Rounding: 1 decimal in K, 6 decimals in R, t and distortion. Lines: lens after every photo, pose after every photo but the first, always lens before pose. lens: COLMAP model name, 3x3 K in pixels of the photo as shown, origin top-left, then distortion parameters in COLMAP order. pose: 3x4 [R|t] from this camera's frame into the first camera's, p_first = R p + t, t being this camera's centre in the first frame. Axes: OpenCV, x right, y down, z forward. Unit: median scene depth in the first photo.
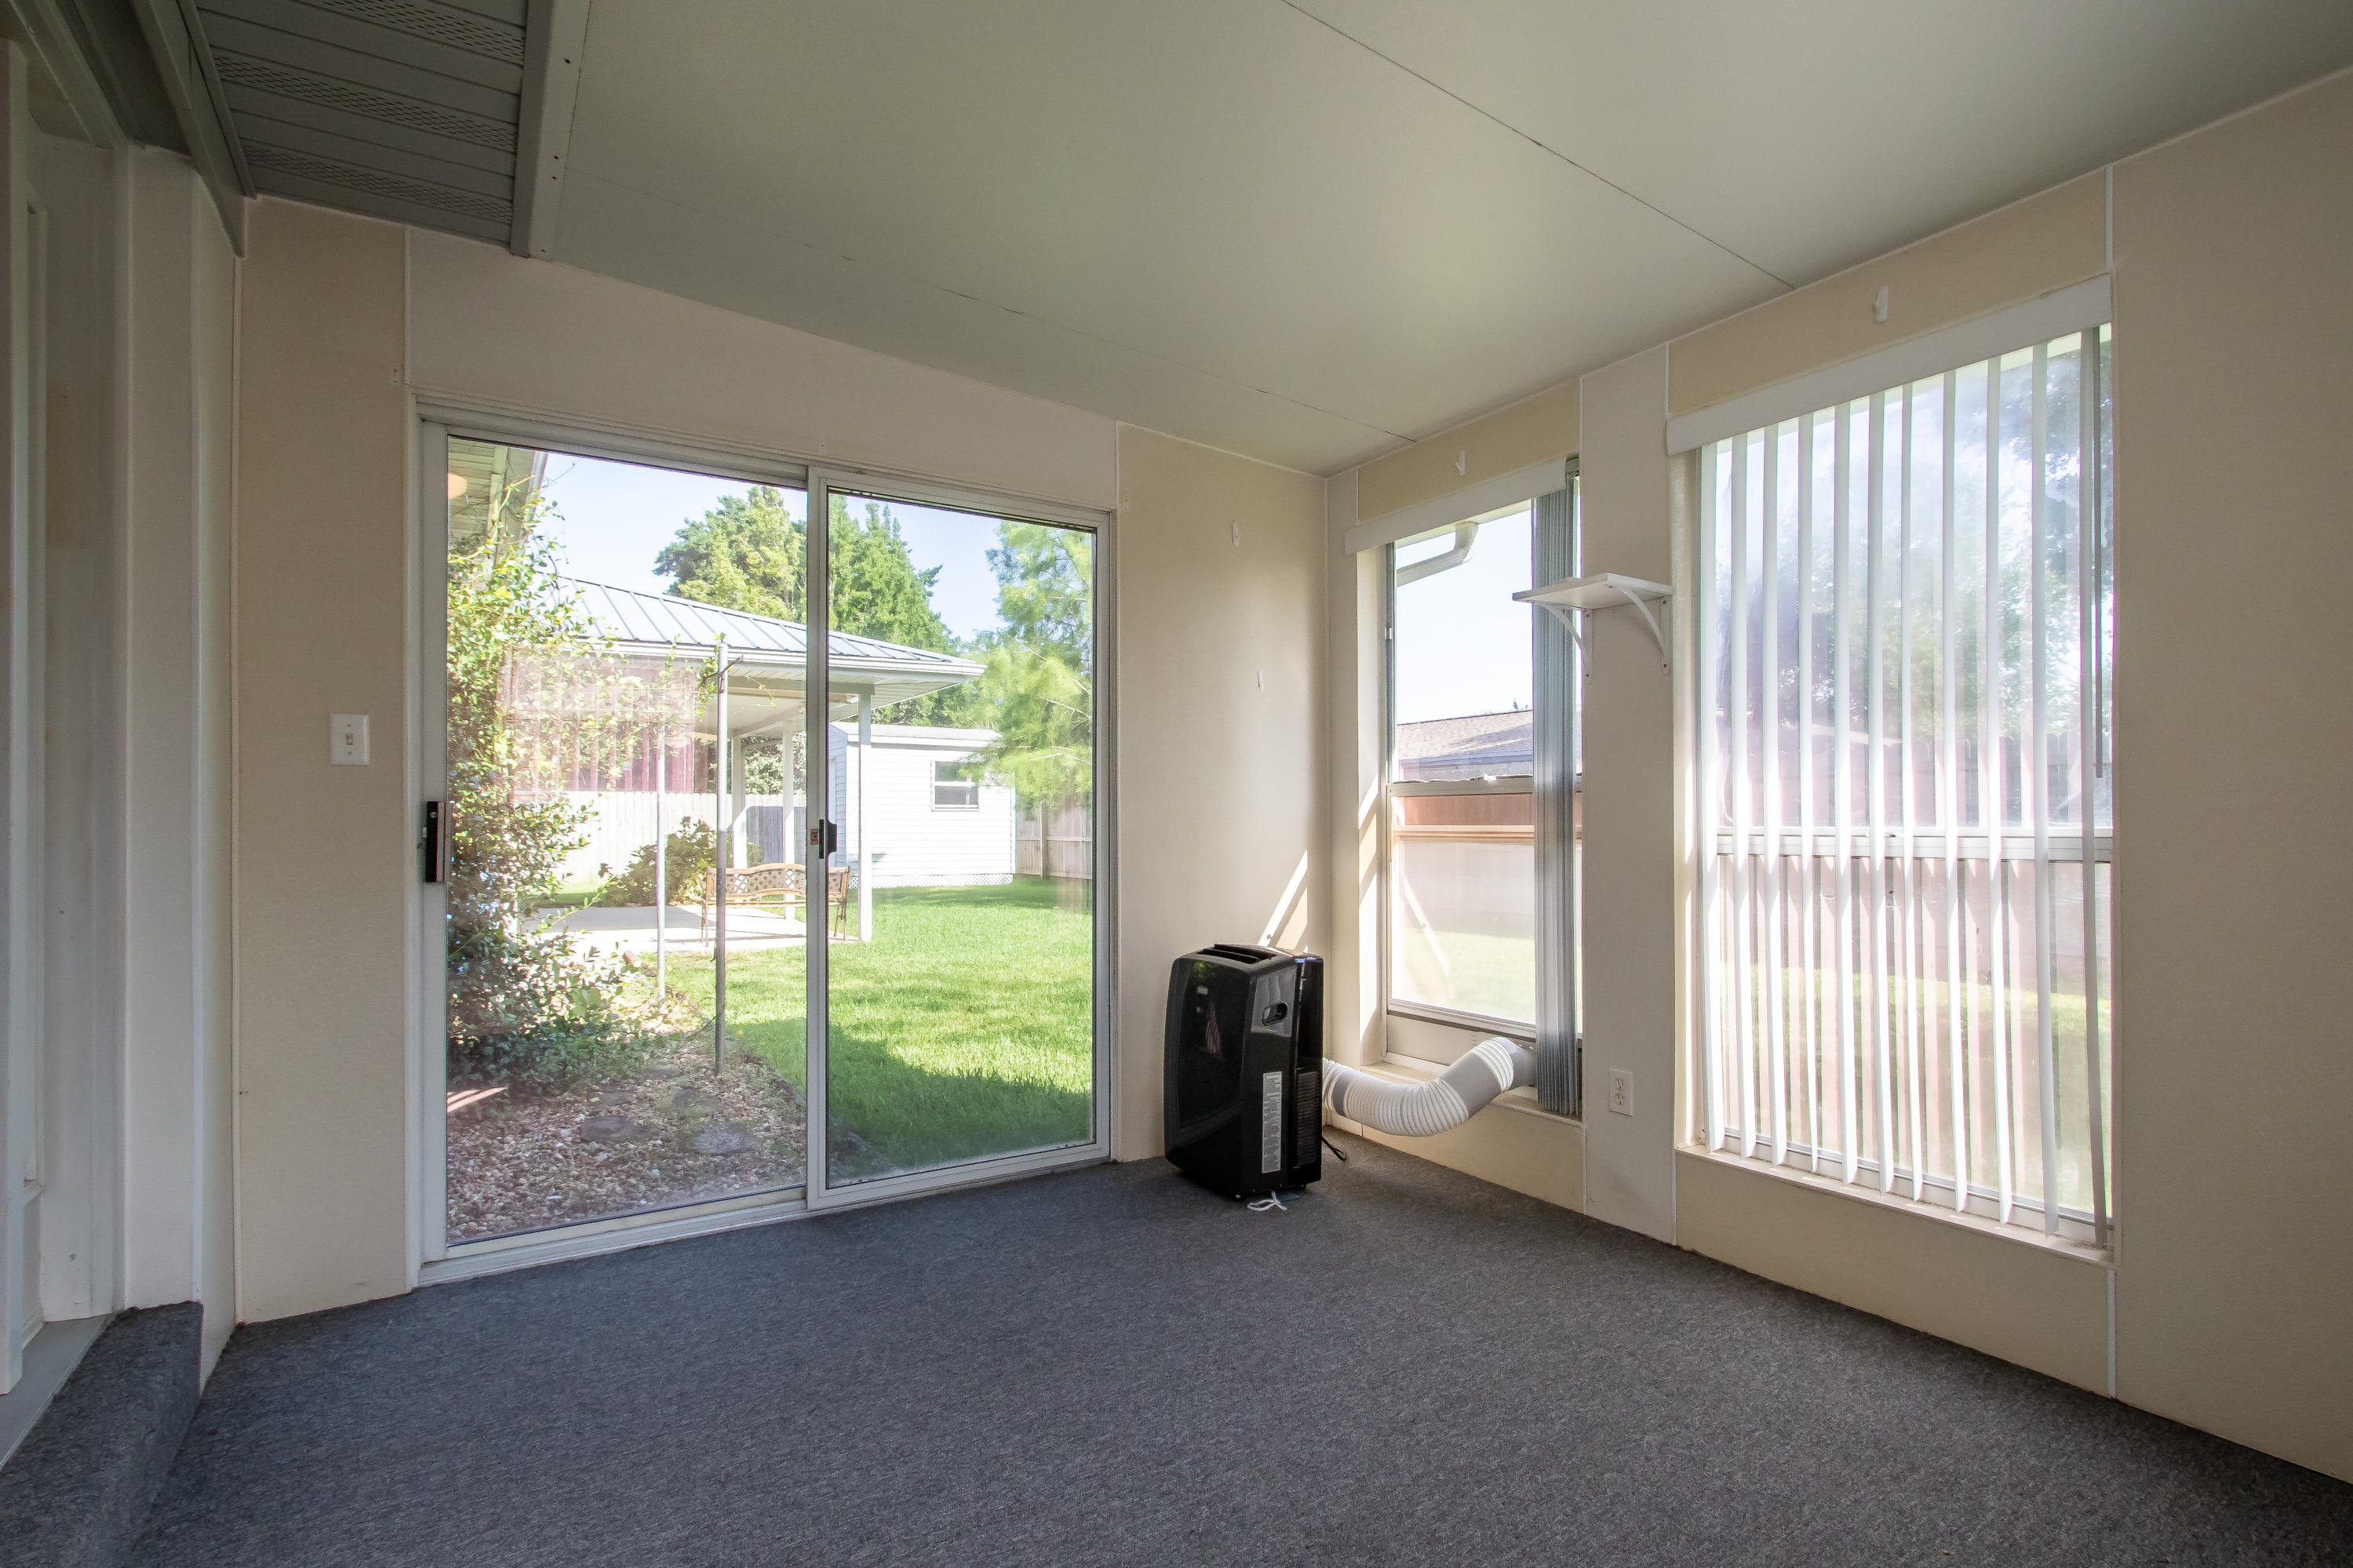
lens RADIAL K [[1110.6, 0, 1162.4], [0, 1110.6, 819.6], [0, 0, 1]] dist [-0.006029, 0.003542]
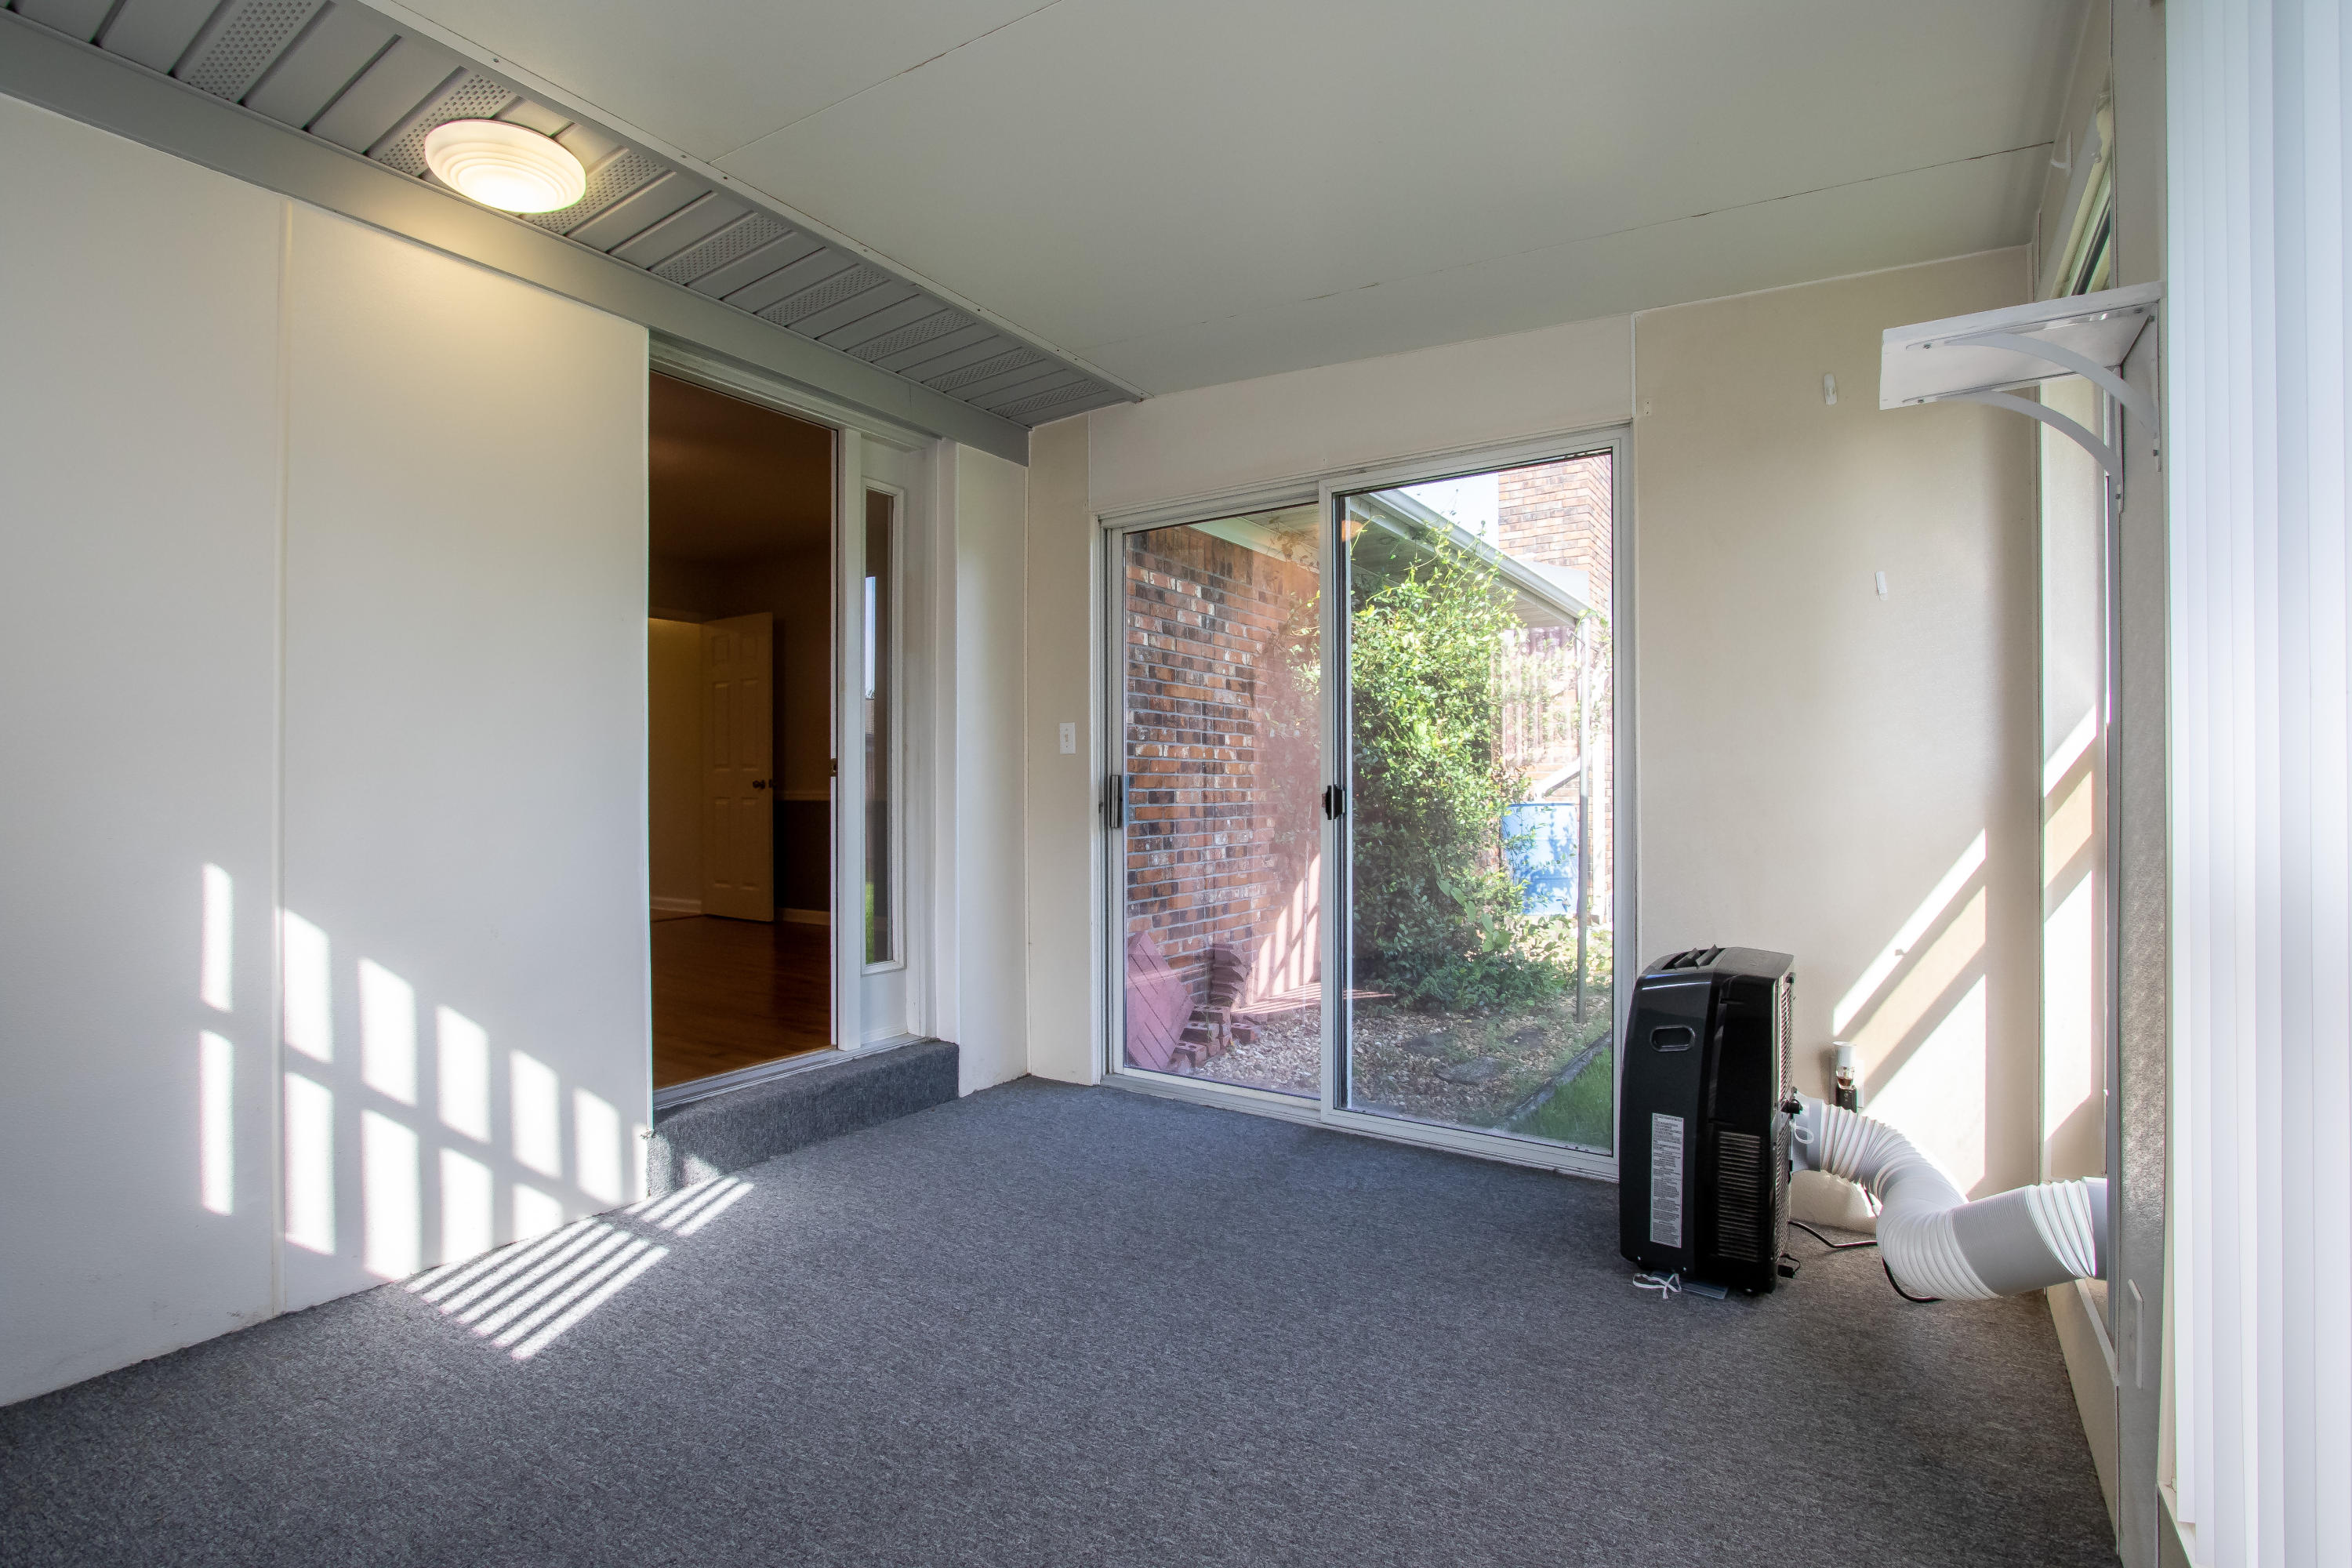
lens RADIAL K [[1053.6, 0, 1181.2], [0, 1053.6, 786.5], [0, 0, 1]] dist [-0.010524, 0.000274]
pose [[0.426137, -0.002979, -0.904654, 0.610630], [0.005769, 0.999983, -0.000576, 0.001015], [0.904640, -0.004974, 0.426147, 0.394734]]
